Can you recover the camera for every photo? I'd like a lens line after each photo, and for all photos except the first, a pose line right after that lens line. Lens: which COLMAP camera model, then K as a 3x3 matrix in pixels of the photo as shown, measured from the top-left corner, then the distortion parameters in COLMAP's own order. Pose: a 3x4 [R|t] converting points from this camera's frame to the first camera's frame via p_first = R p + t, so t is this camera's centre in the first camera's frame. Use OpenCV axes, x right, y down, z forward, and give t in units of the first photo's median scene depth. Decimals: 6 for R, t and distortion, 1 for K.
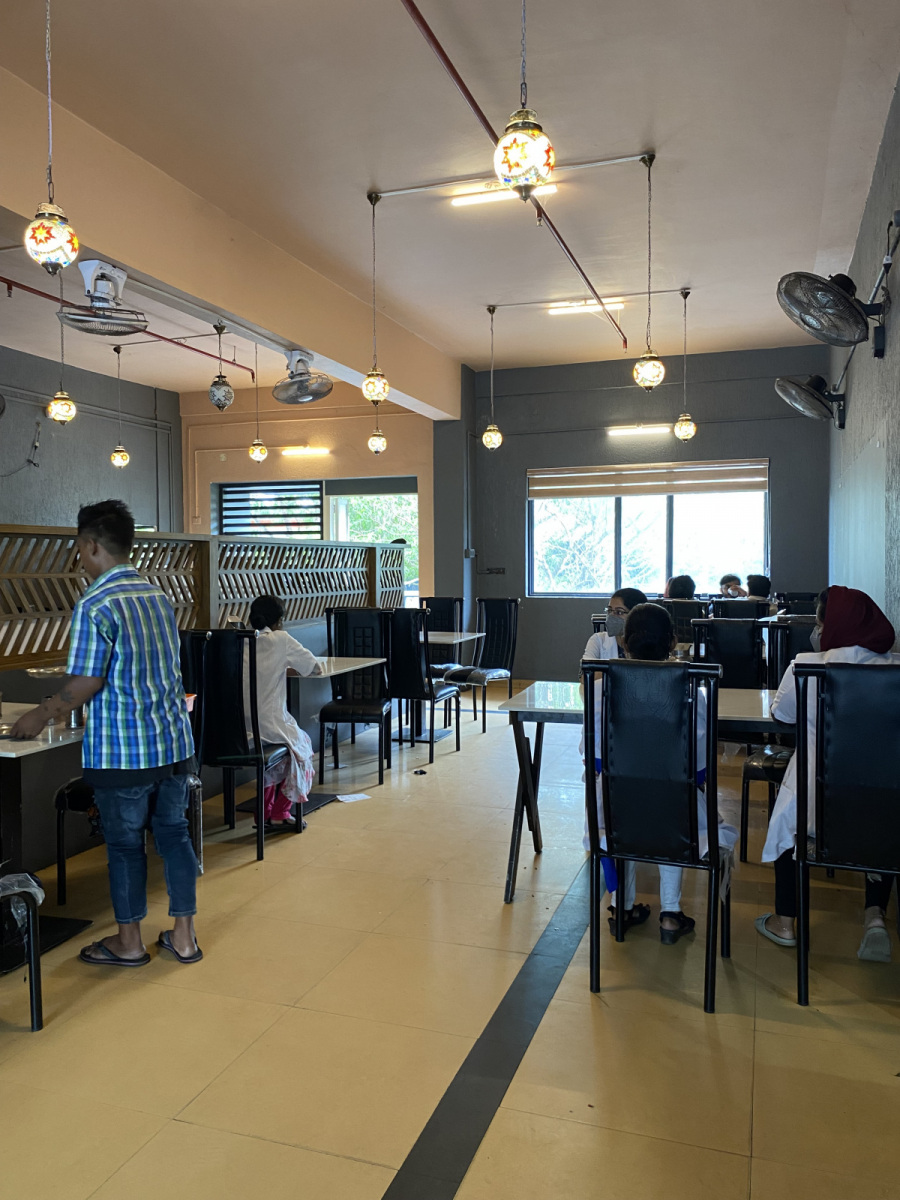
lens RADIAL K [[914.2, 0, 450.0], [0, 914.2, 600.0], [0, 0, 1]] dist [-0.006866, -0.007393]
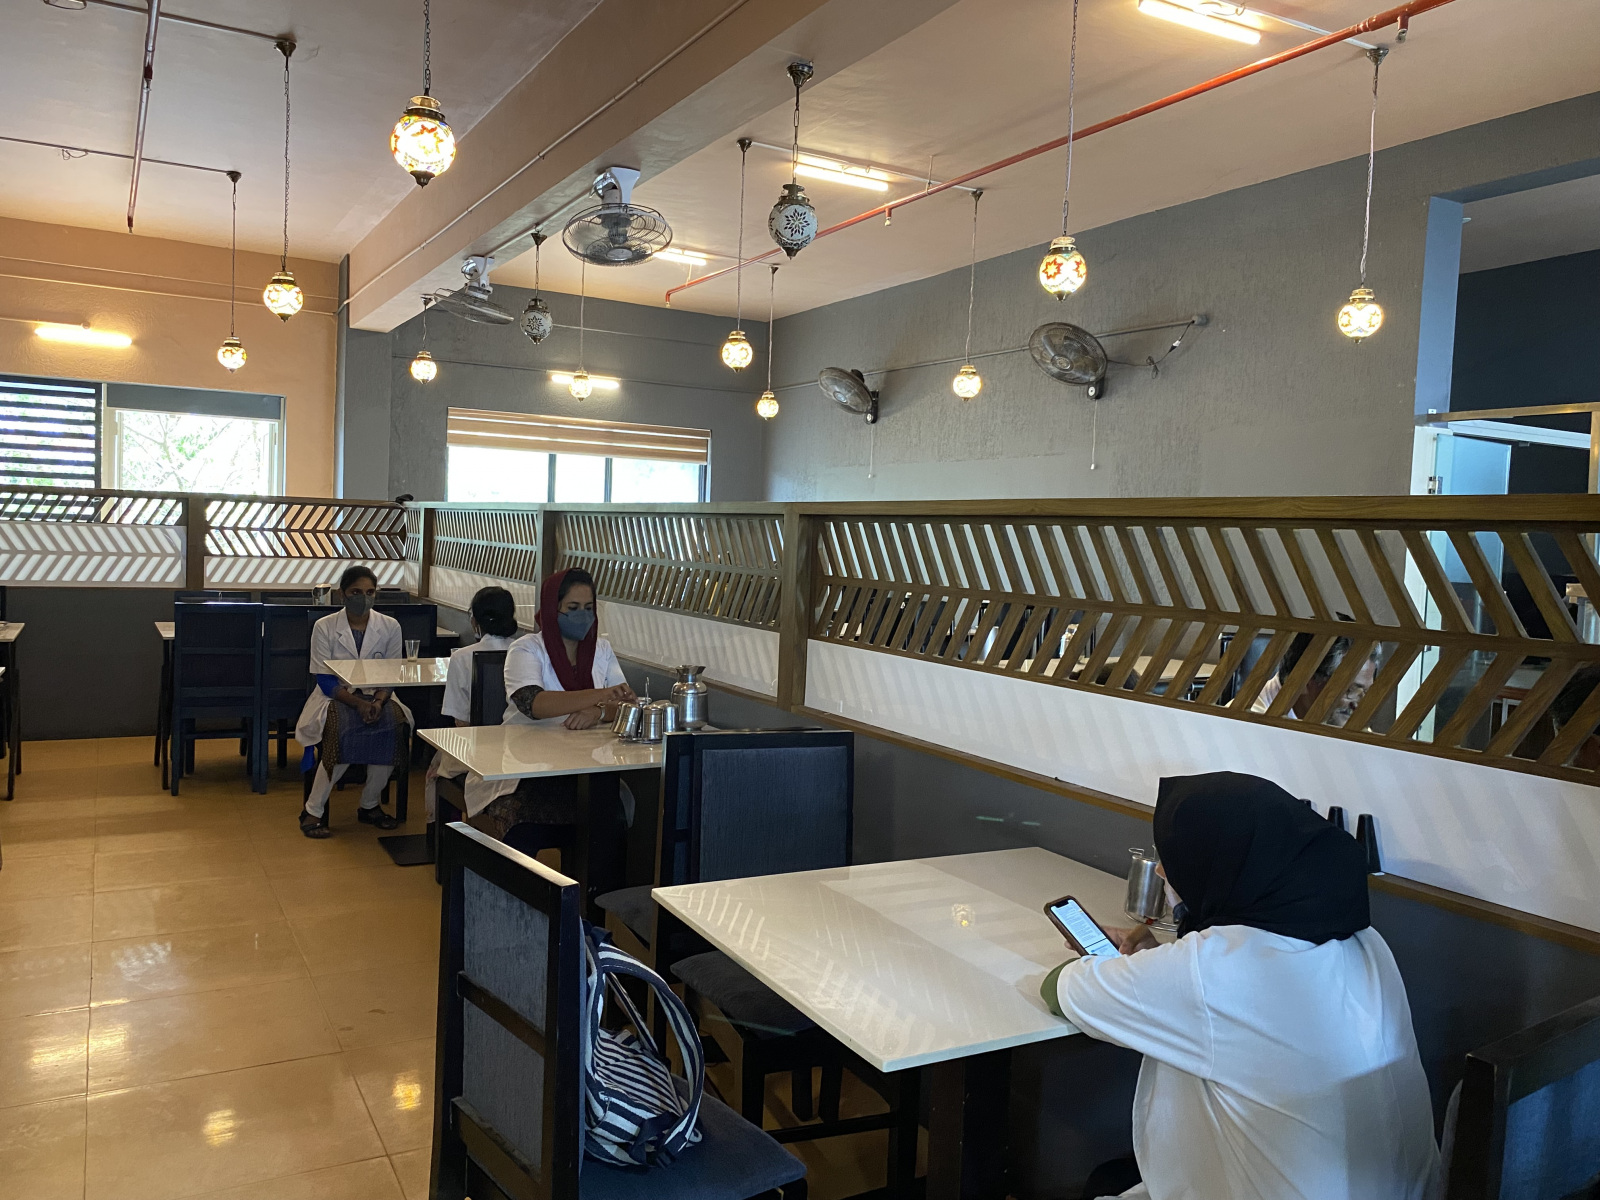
lens RADIAL K [[1218.9, 0, 800.0], [0, 1218.9, 600.0], [0, 0, 1]] dist [-0.006866, -0.007393]
pose [[0.652809, -0.011439, 0.757436, -0.506608], [-0.016744, 0.999424, 0.029525, -0.013548], [-0.757338, -0.031957, 0.652241, 0.080011]]
